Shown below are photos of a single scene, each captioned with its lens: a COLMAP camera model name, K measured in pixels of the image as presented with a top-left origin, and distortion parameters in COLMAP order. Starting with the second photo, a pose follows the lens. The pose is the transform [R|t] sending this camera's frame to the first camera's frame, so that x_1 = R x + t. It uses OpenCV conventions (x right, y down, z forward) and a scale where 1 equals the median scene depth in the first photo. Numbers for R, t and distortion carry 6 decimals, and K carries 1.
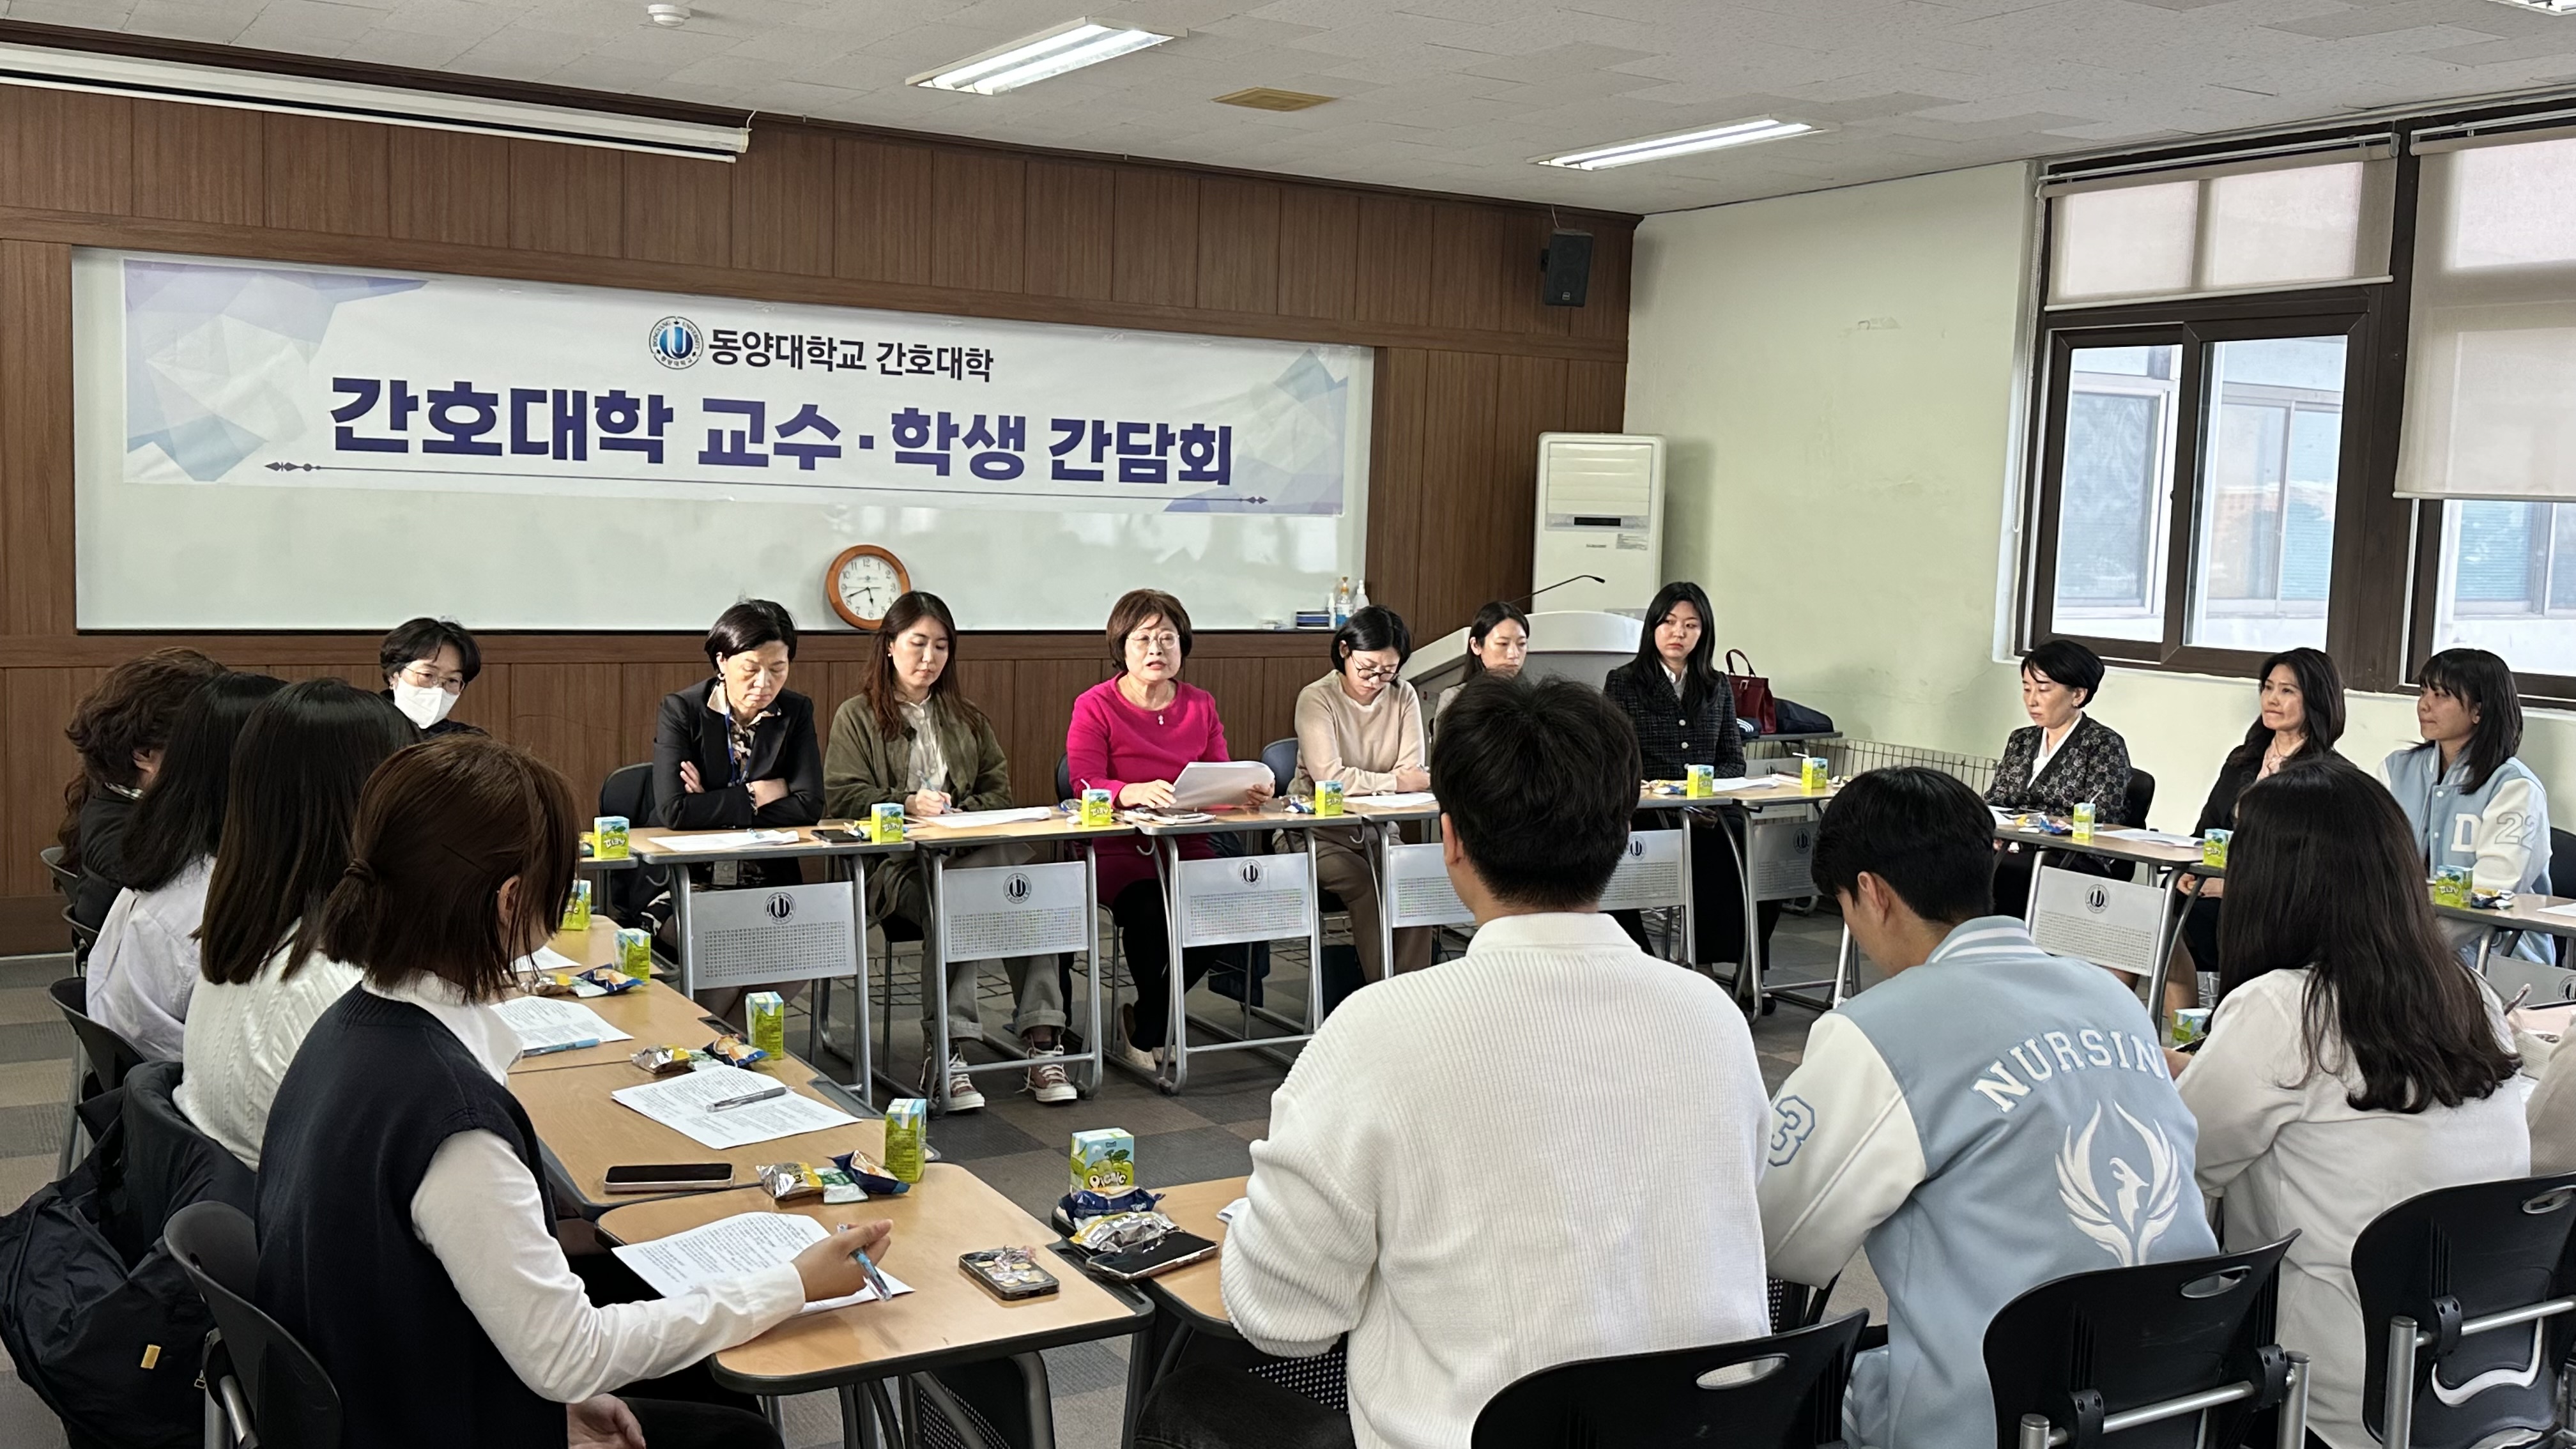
lens RADIAL K [[2305.9, 0, 1280.3], [0, 2305.9, 706.5], [0, 0, 1]] dist [0.187348, -0.388533]
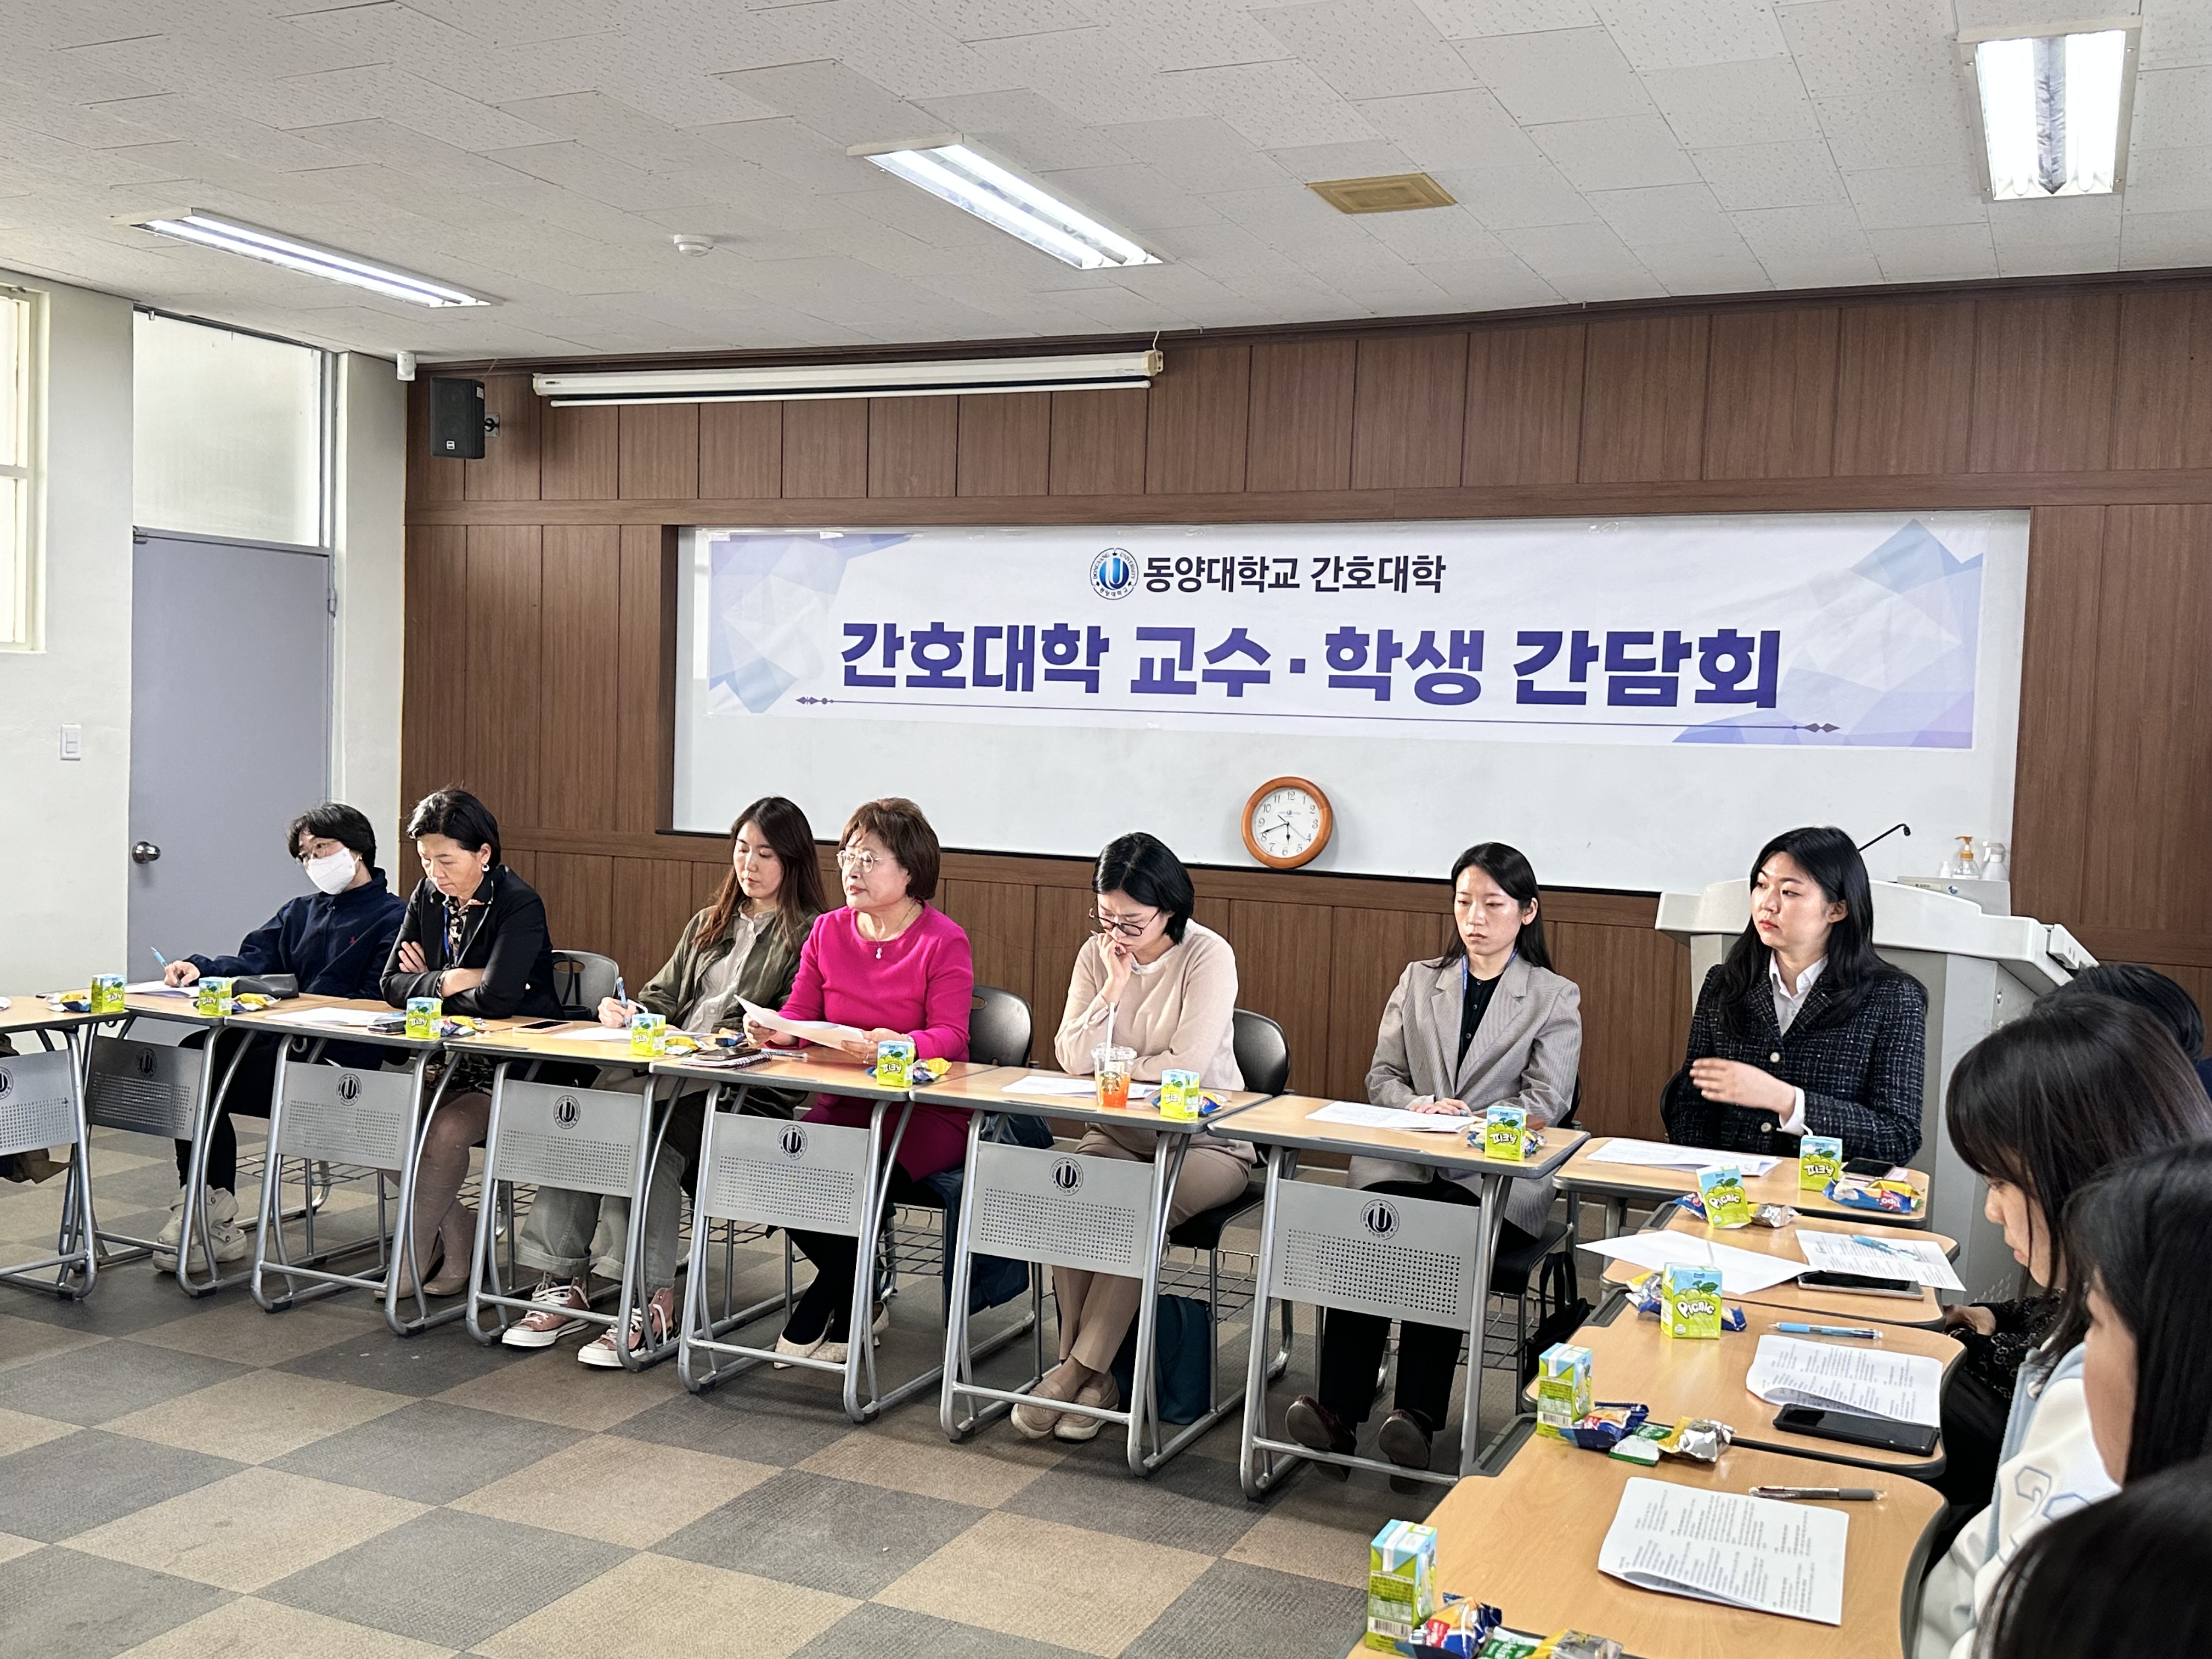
lens RADIAL K [[2089.4, 0, 1110.4], [0, 2089.4, 830.2], [0, 0, 1]] dist [0.181690, -0.364313]
pose [[0.566378, 0.026822, -0.823709, 0.488561], [-0.089541, 0.995556, -0.029150, -0.018763], [0.819267, 0.090266, 0.566263, 0.495828]]
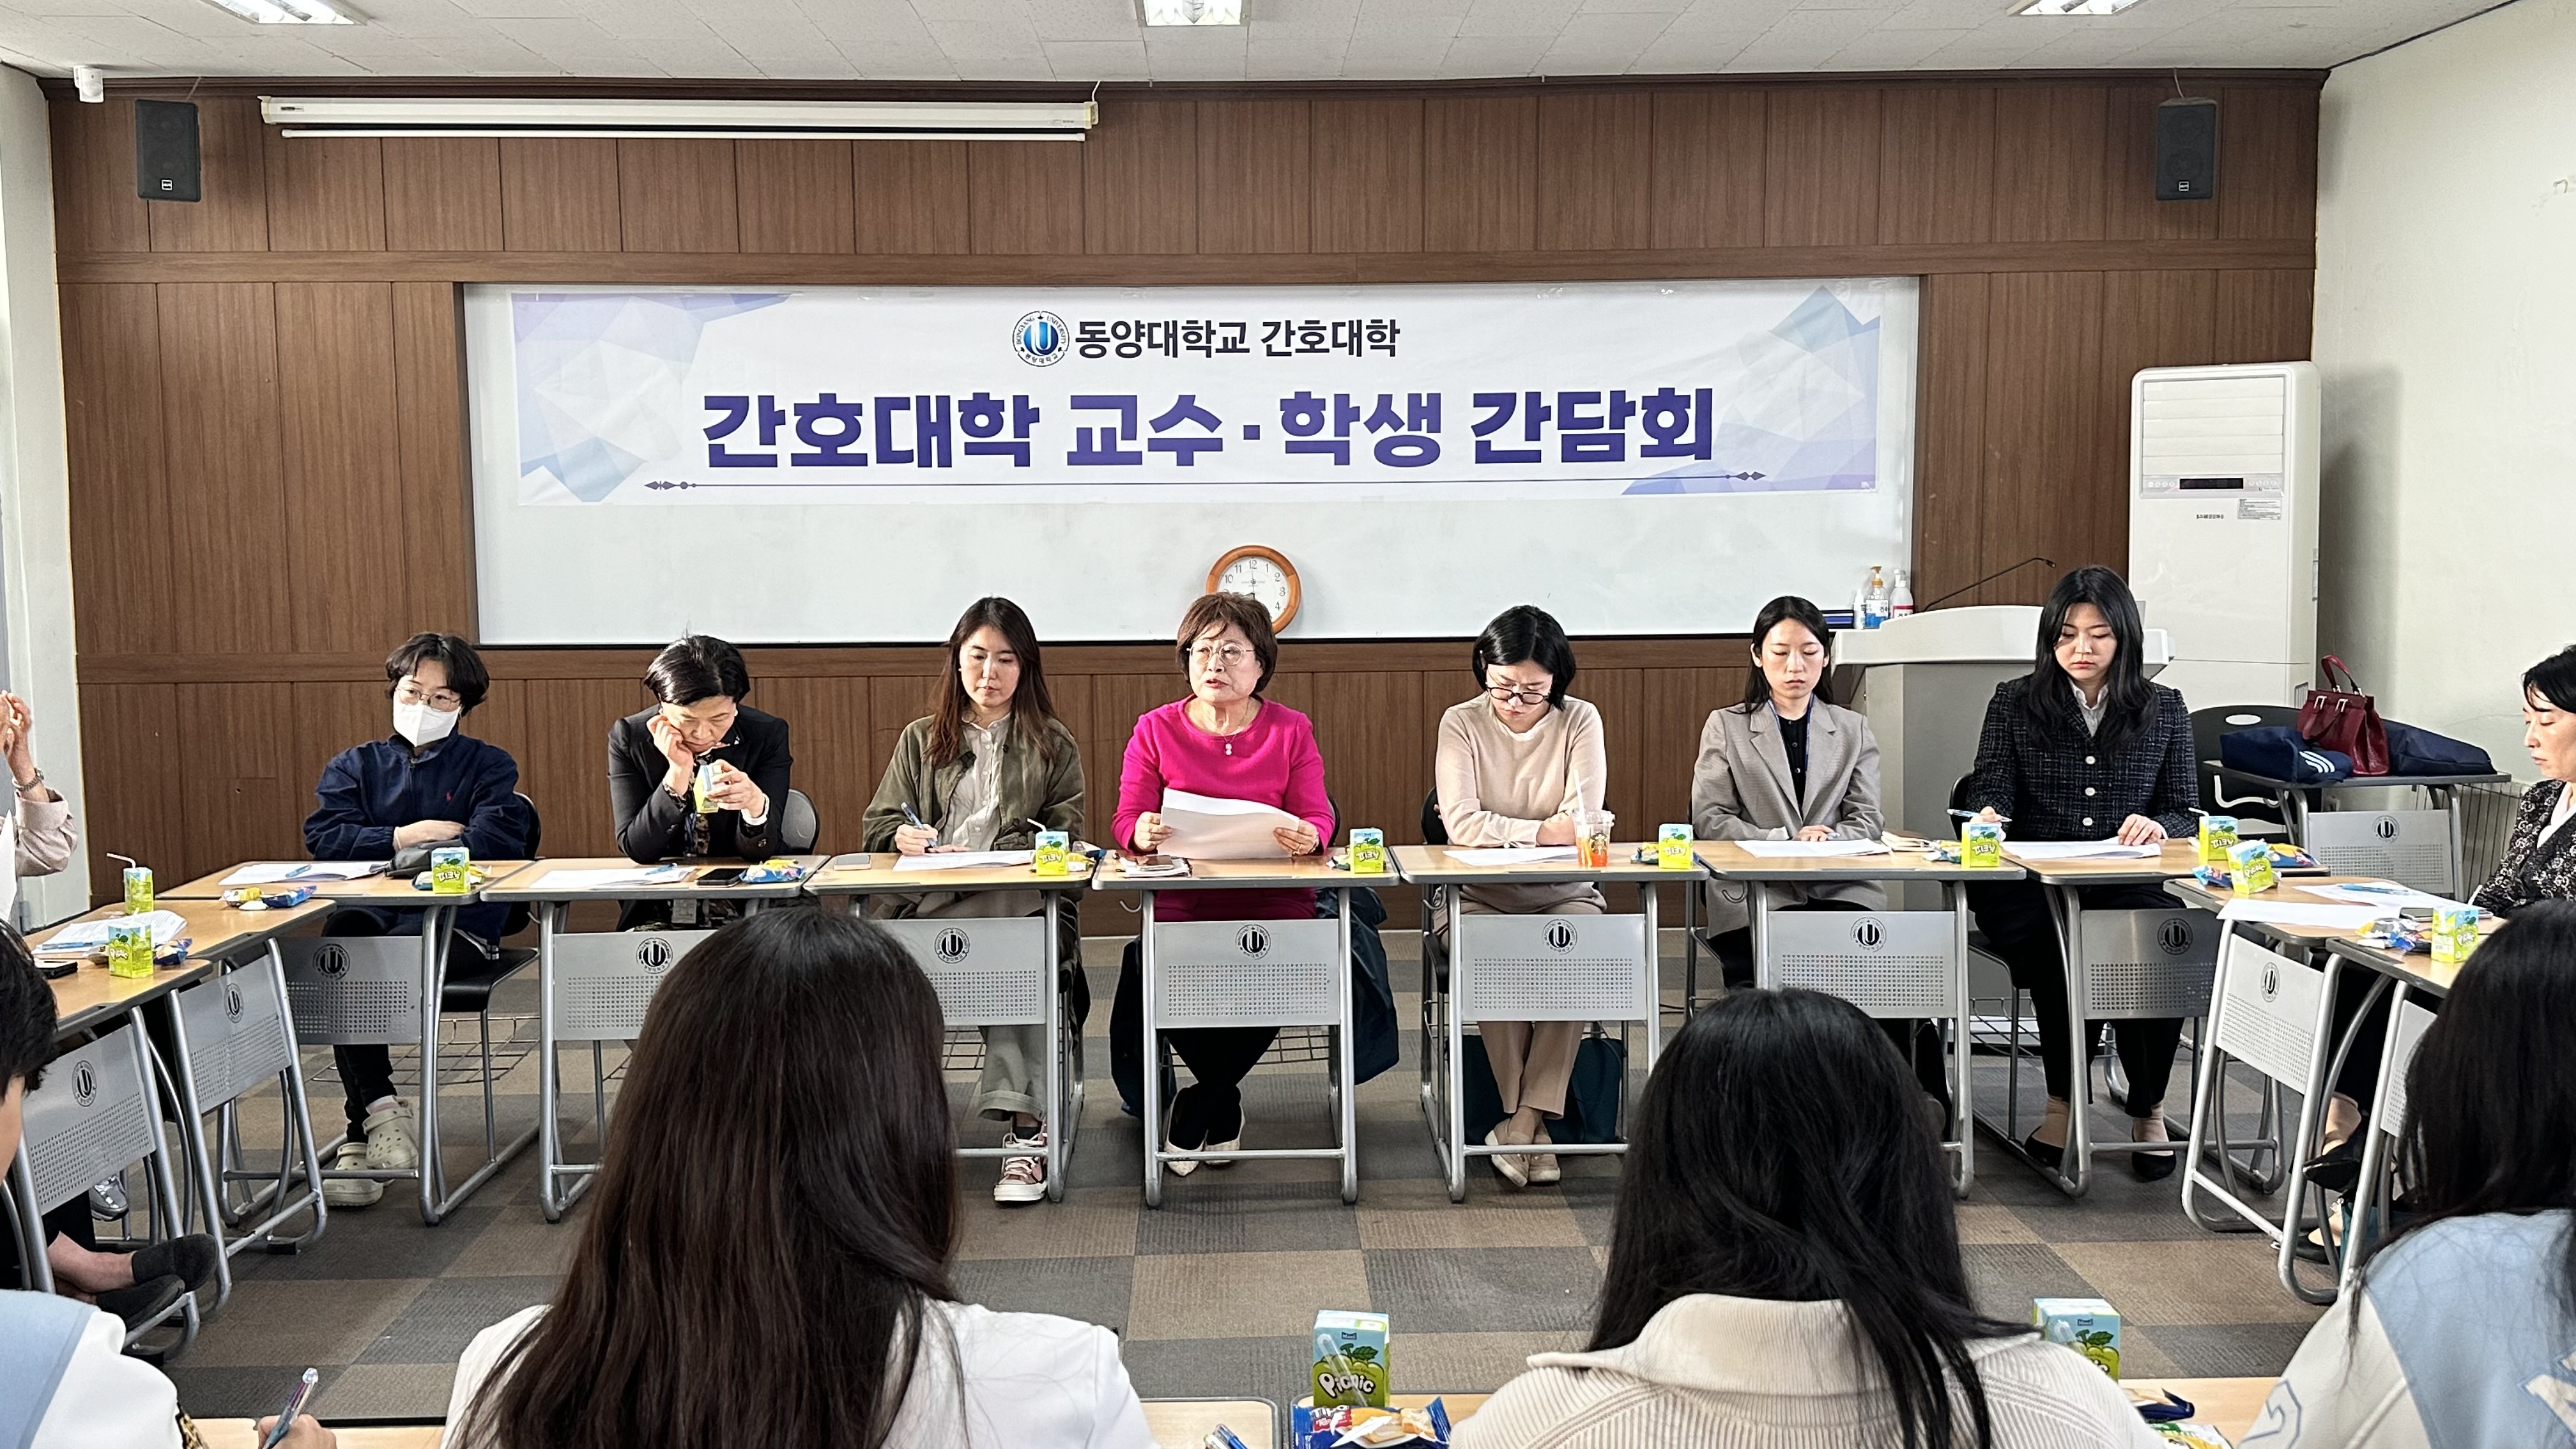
lens RADIAL K [[2305.9, 0, 1280.3], [0, 2305.9, 706.5], [0, 0, 1]] dist [0.187348, -0.388533]
pose [[0.869897, 0.007490, -0.493176, 0.292319], [-0.007866, 0.999968, 0.001311, -0.008044], [0.493170, 0.002739, 0.869928, 0.227643]]
